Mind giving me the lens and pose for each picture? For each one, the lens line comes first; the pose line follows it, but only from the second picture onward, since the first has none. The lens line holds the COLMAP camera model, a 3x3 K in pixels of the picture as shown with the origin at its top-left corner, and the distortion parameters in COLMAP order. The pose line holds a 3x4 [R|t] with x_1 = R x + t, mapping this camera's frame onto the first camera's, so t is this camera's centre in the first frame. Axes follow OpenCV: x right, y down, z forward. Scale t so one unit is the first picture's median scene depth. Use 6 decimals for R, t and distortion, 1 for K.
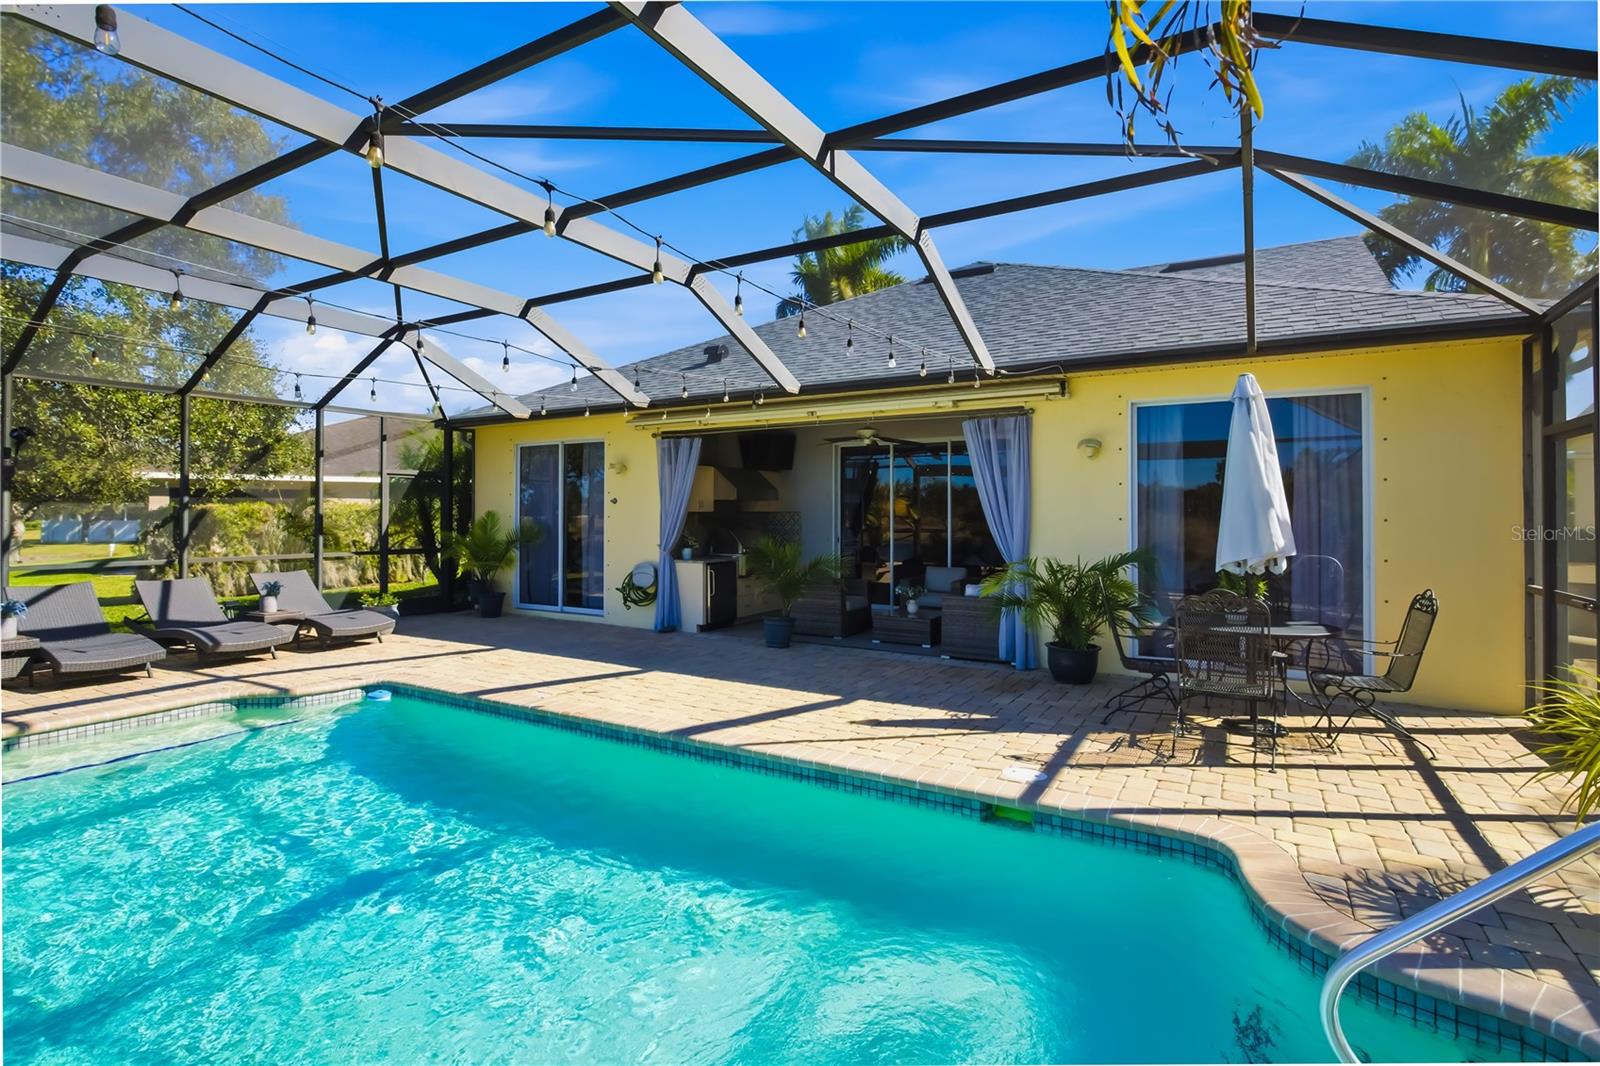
lens RADIAL K [[772.6, 0, 798.5], [0, 772.6, 513.5], [0, 0, 1]] dist [-0.013522, 0.000465]
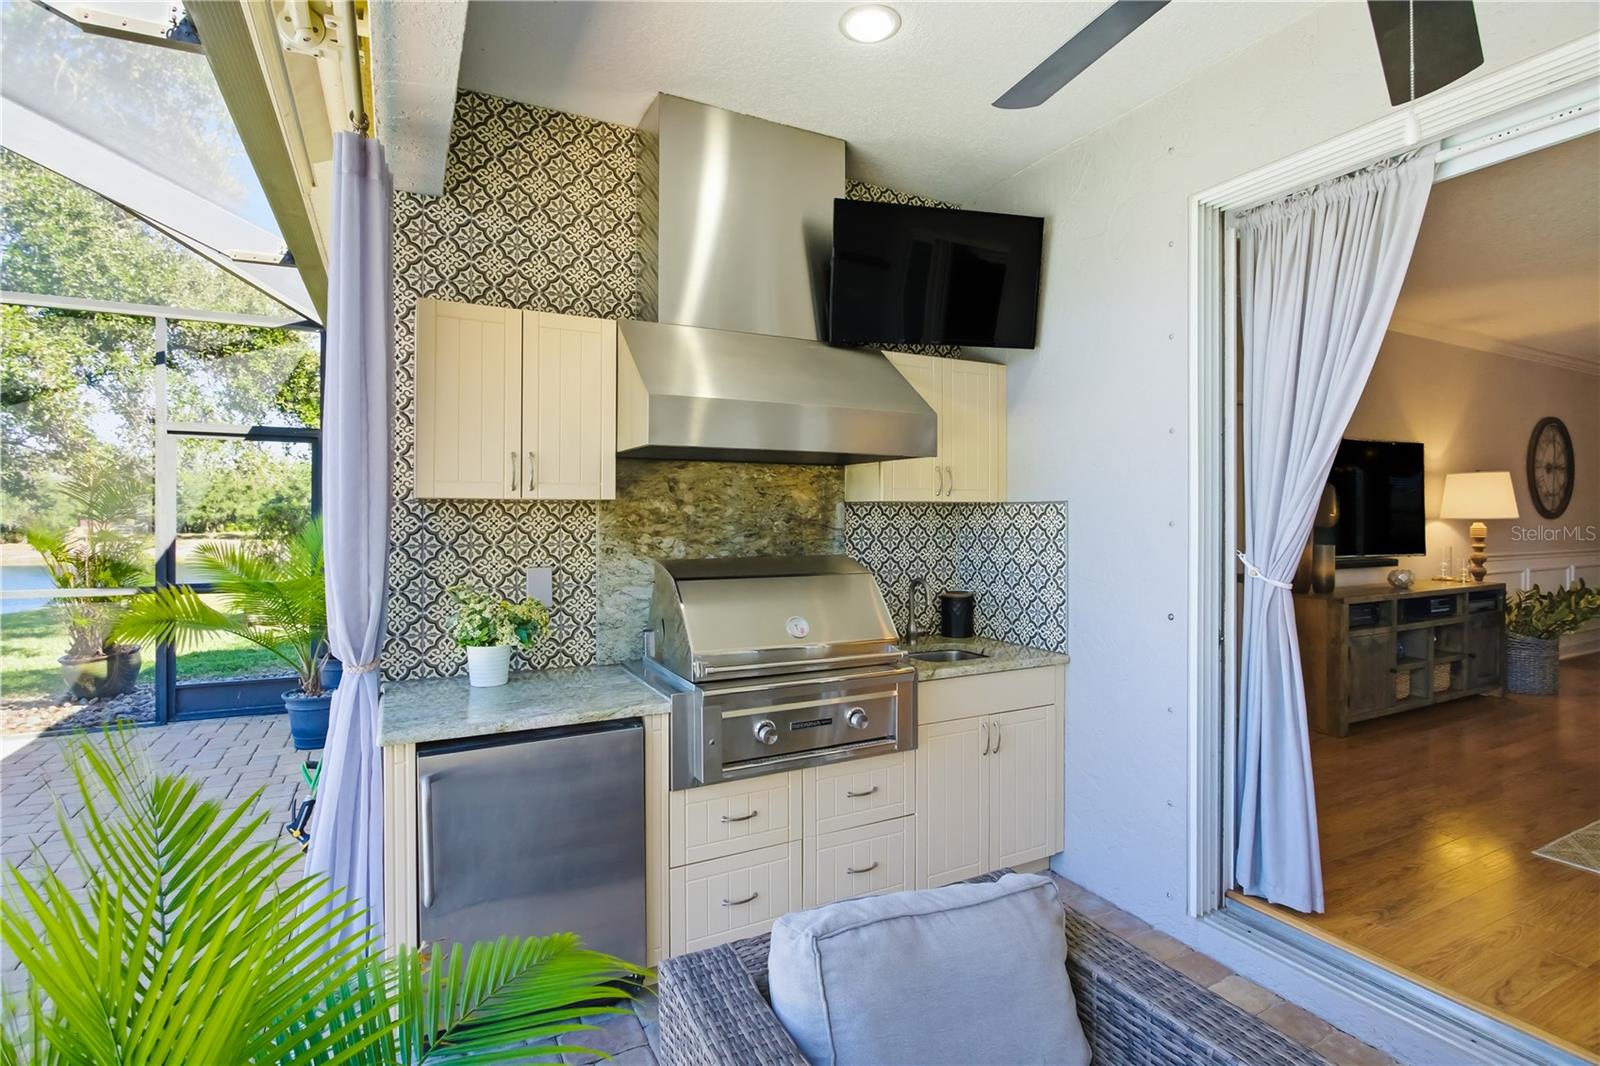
lens RADIAL K [[772.6, 0, 798.5], [0, 772.6, 513.5], [0, 0, 1]] dist [-0.013522, 0.000465]
pose [[0.840142, -0.001580, -0.542365, 0.079929], [-0.000840, 0.999991, -0.004214, 0.003507], [0.542366, 0.003996, 0.840133, 0.880242]]
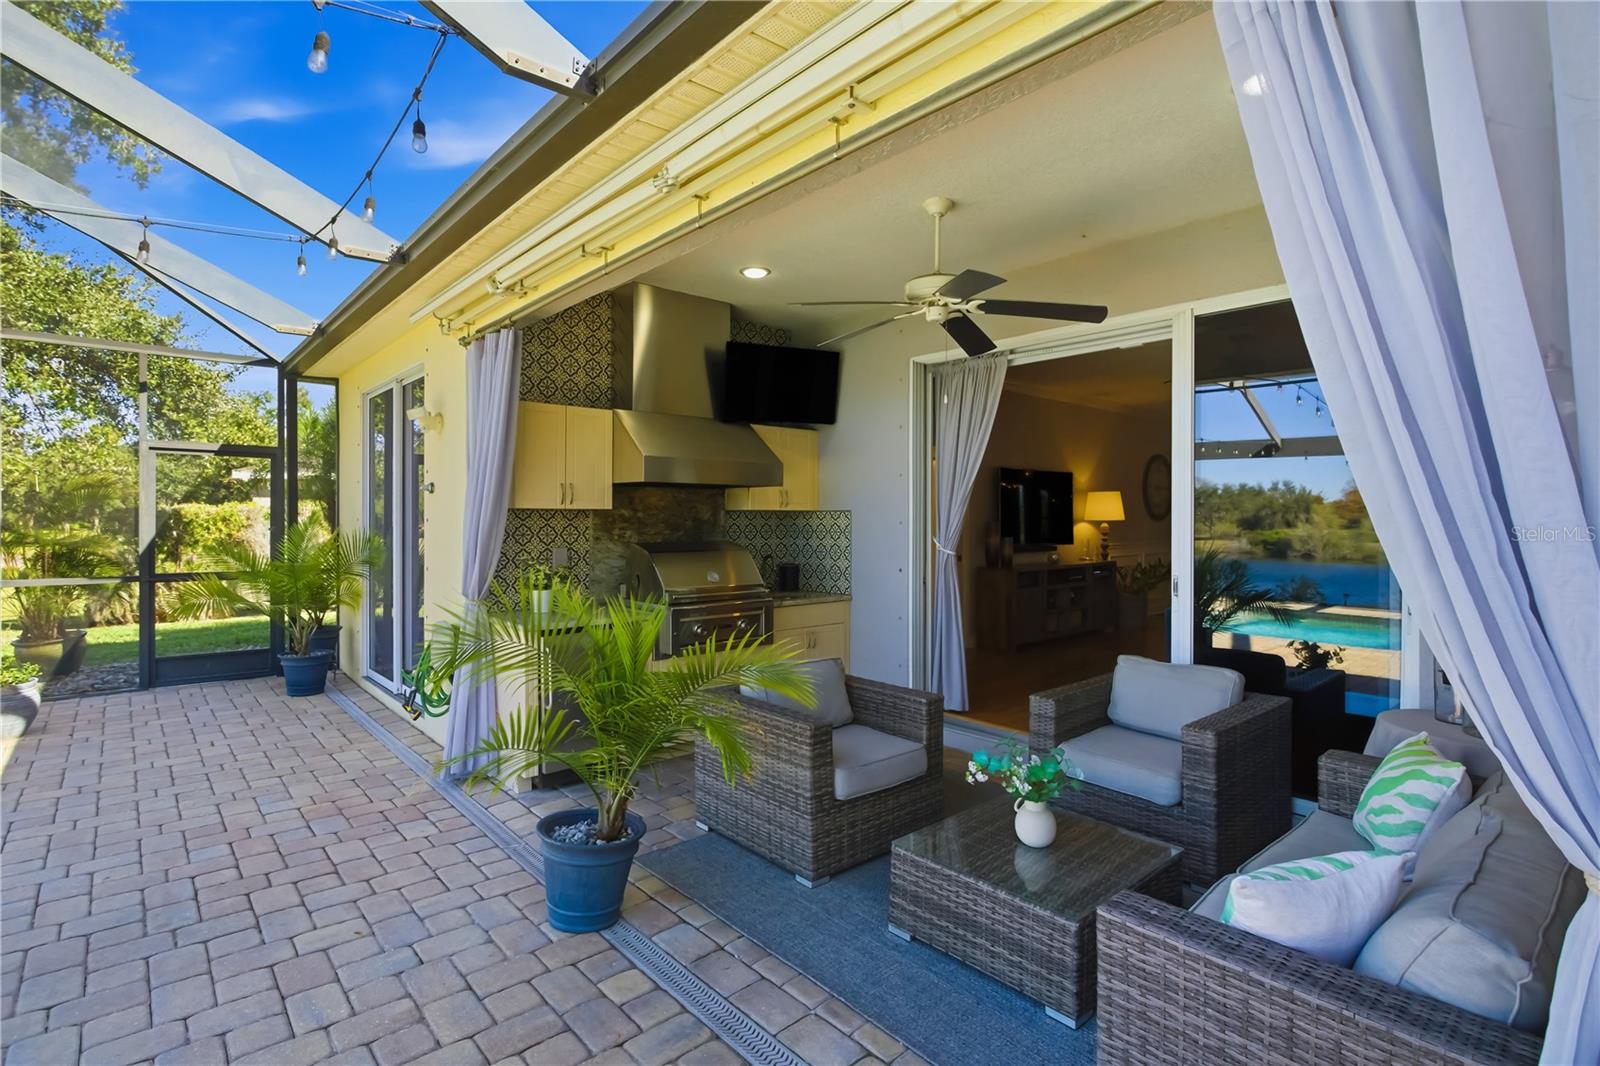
lens RADIAL K [[793.9, 0, 777.2], [0, 793.9, 526.9], [0, 0, 1]] dist [-0.013110, 0.000600]
pose [[0.940607, 0.004736, -0.339465, 0.147775], [-0.001662, 0.999955, 0.009346, 0.003873], [0.339494, -0.008227, 0.940572, 0.639160]]
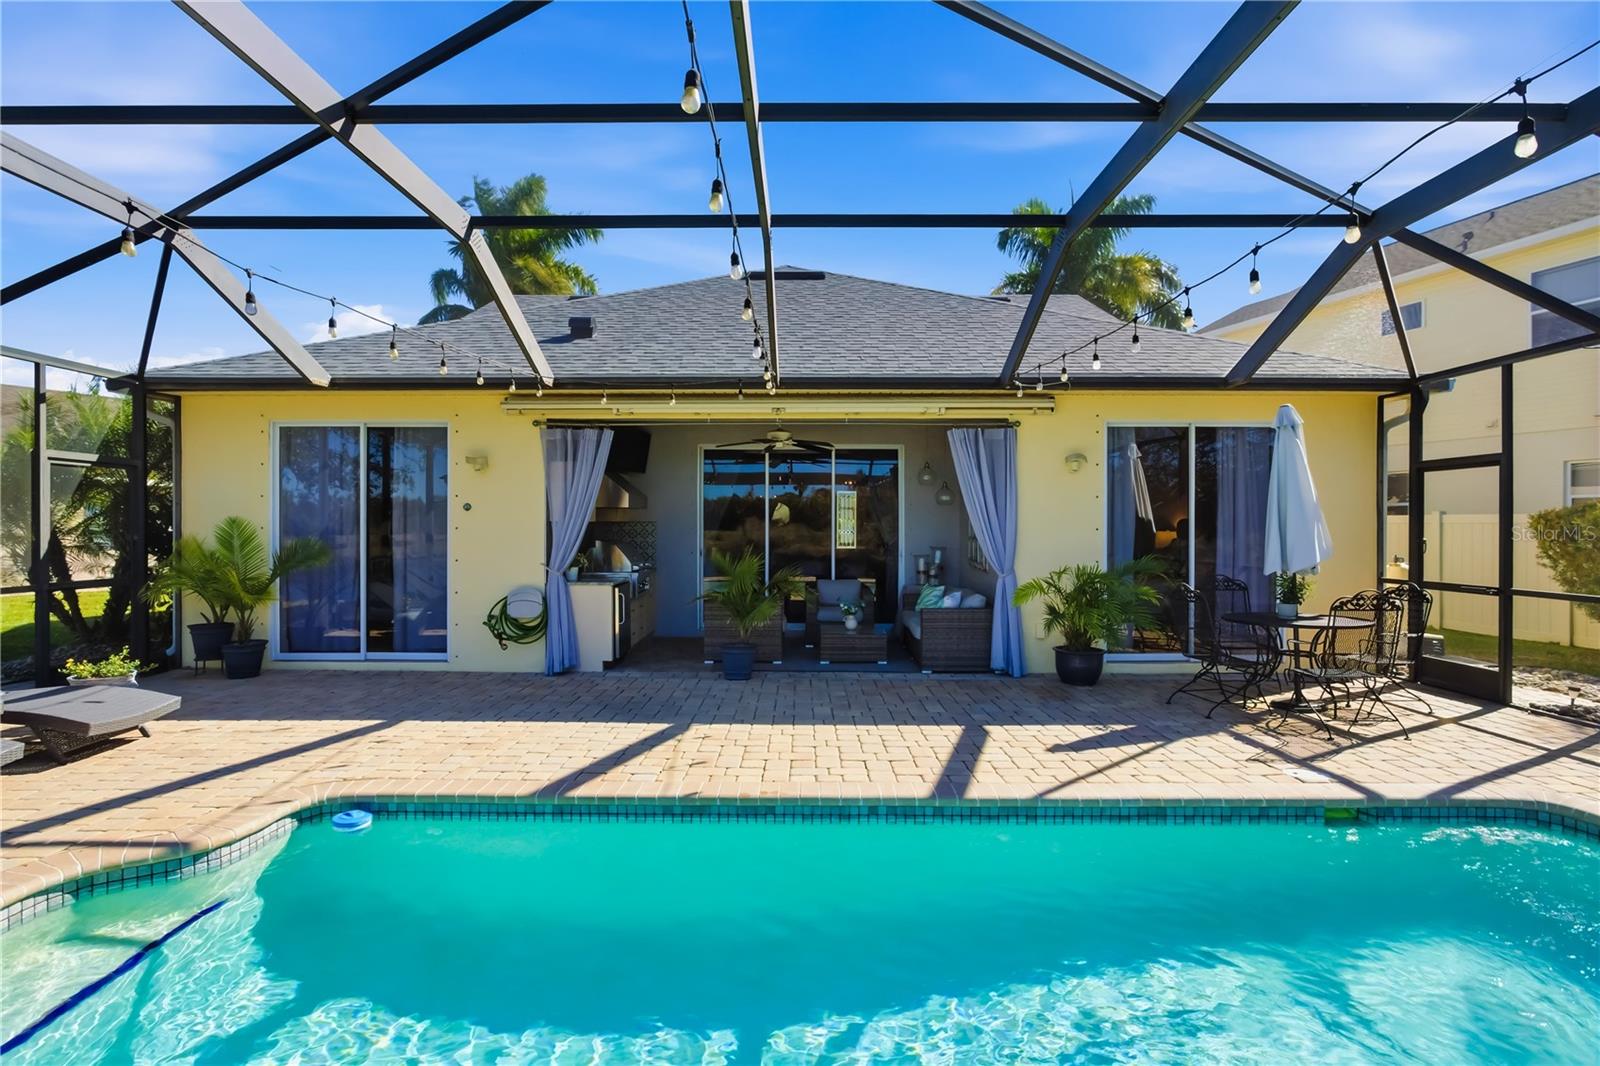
lens RADIAL K [[781.8, 0, 800.0], [0, 781.8, 533.0], [0, 0, 1]] dist [-0.006047, -0.000392]
pose [[0.864478, -0.004916, 0.502647, -0.361963], [-0.000834, 0.999937, 0.011214, 0.000506], [-0.502670, -0.010113, 0.864419, 0.191395]]
